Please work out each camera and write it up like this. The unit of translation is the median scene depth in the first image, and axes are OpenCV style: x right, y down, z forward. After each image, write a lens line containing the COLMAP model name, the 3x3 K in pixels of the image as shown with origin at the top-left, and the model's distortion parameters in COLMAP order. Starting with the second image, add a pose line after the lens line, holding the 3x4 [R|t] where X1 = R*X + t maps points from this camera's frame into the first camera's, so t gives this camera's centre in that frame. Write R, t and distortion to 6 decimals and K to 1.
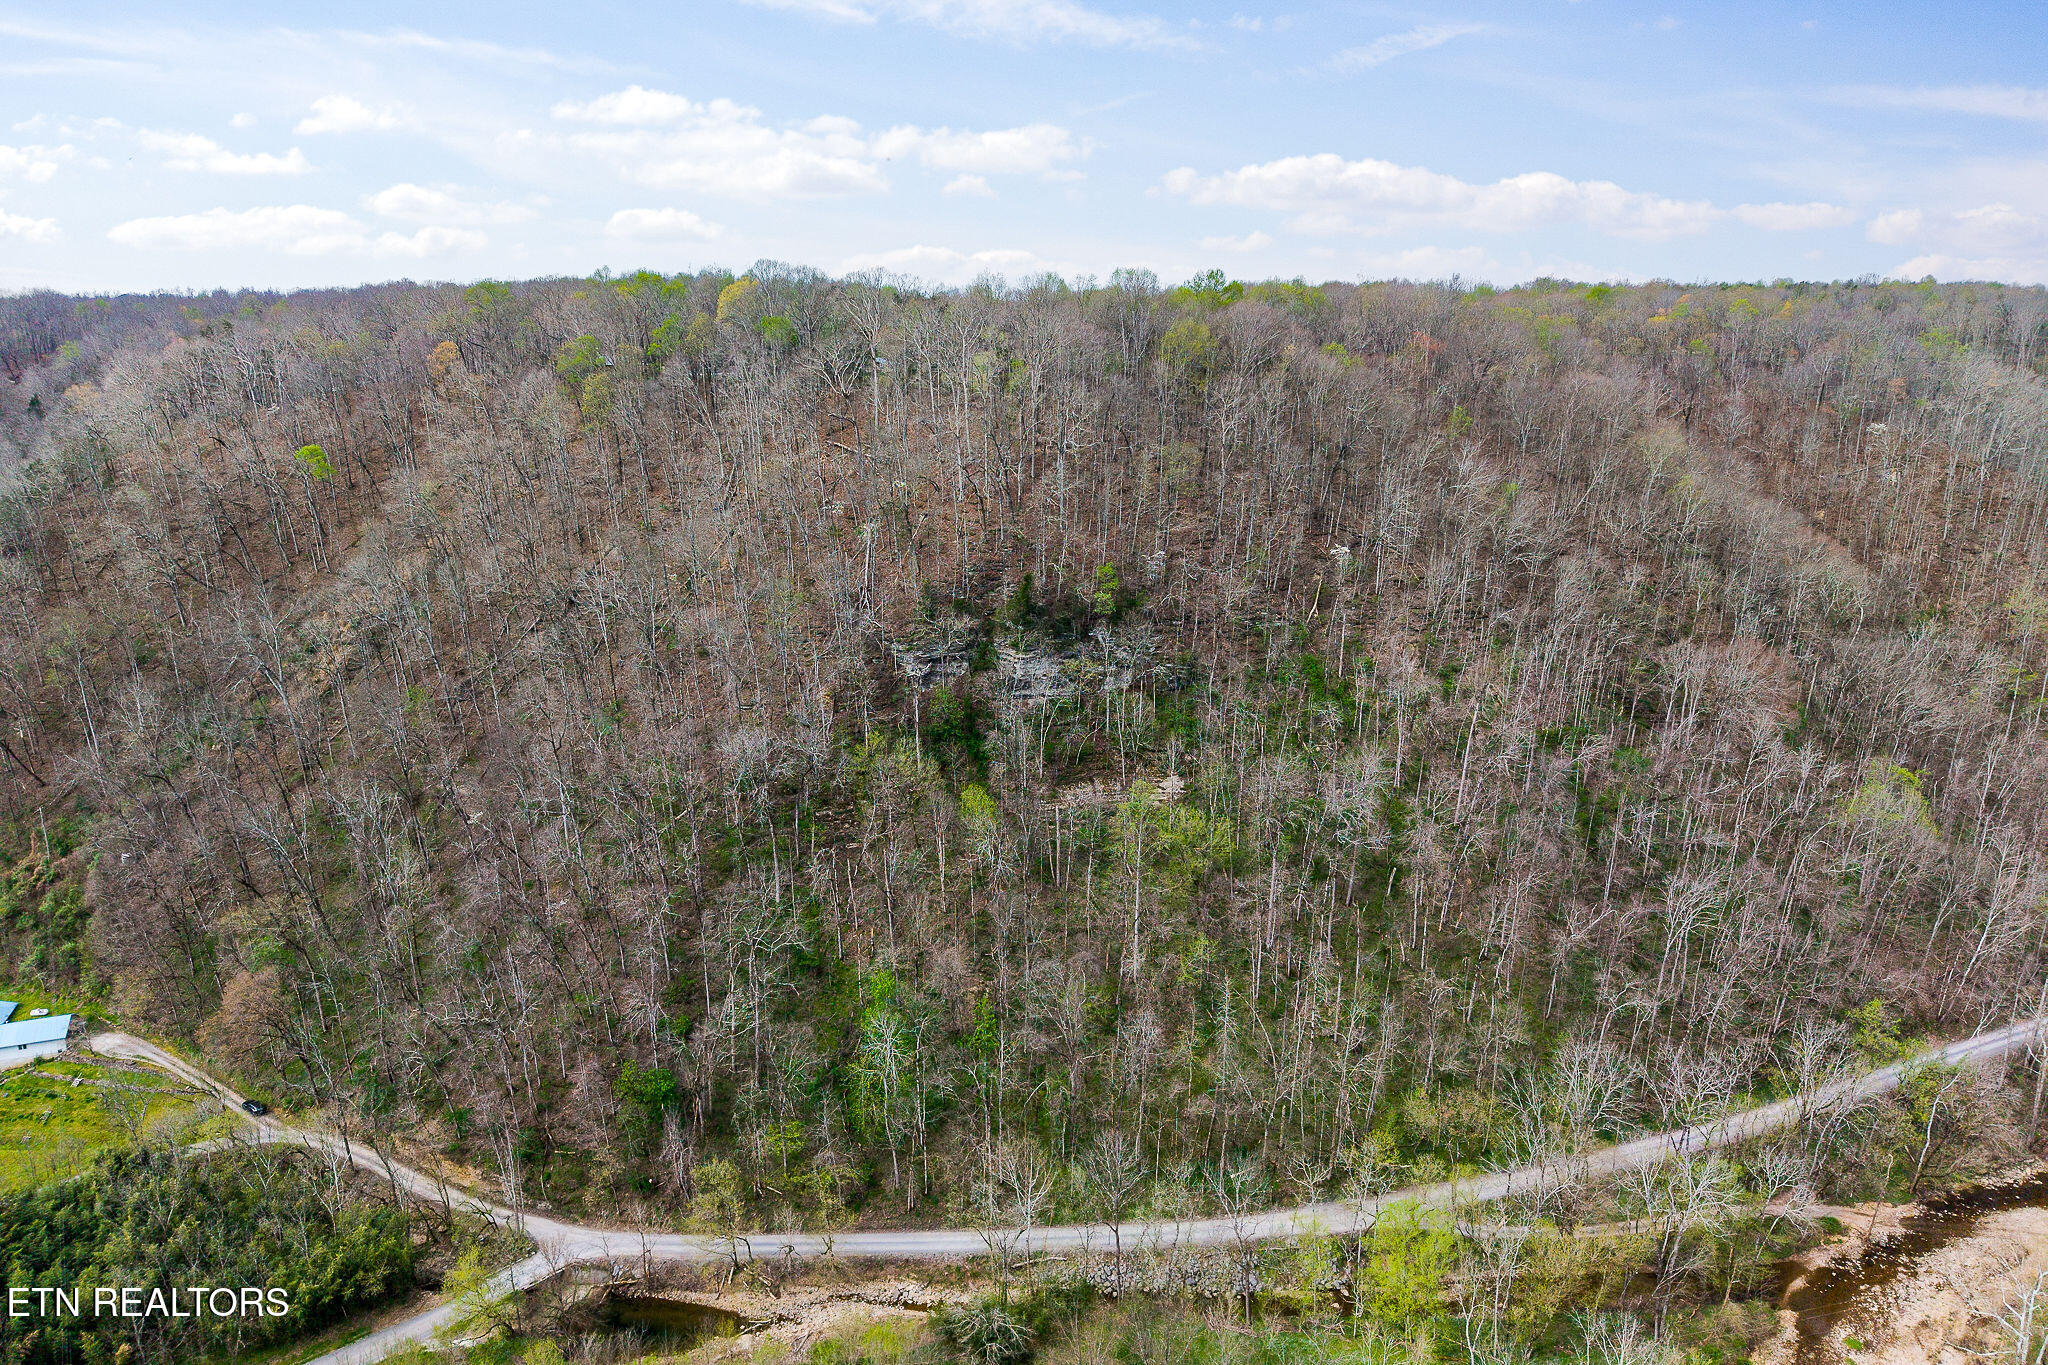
lens RADIAL K [[1401.9, 0, 1026.8], [0, 1401.9, 741.2], [0, 0, 1]] dist [-0.000409, -0.000761]
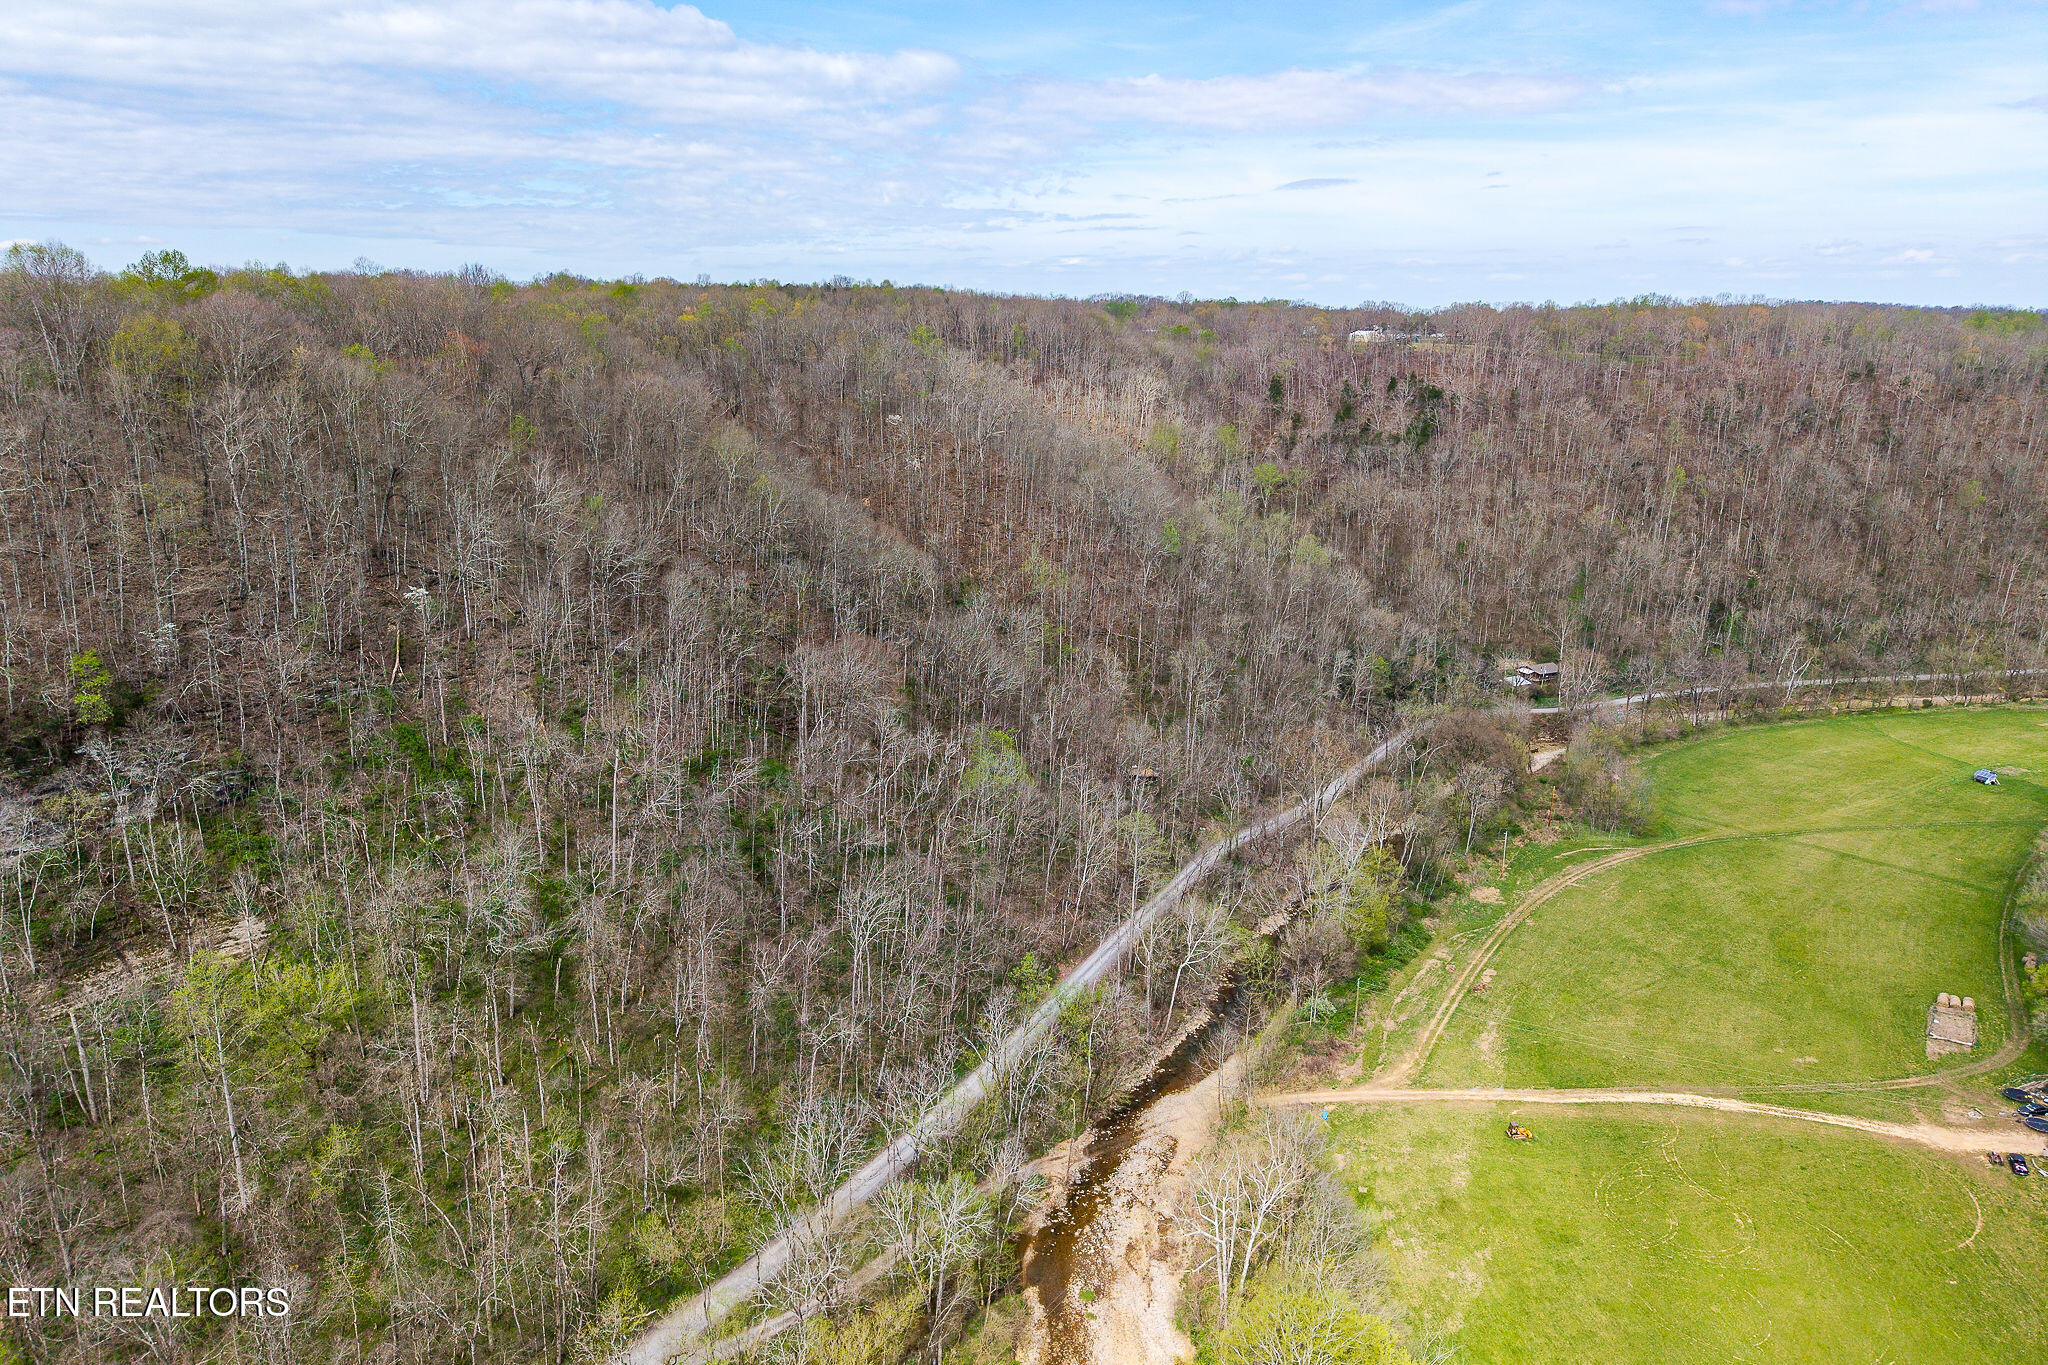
lens RADIAL K [[1381.0, 0, 1025.5], [0, 1381.0, 716.3], [0, 0, 1]] dist [0.010514, -0.000825]
pose [[0.788319, -0.164247, 0.592939, 0.009660], [0.171041, 0.984225, 0.045236, -0.043358], [-0.591015, 0.065756, 0.803976, 0.141181]]
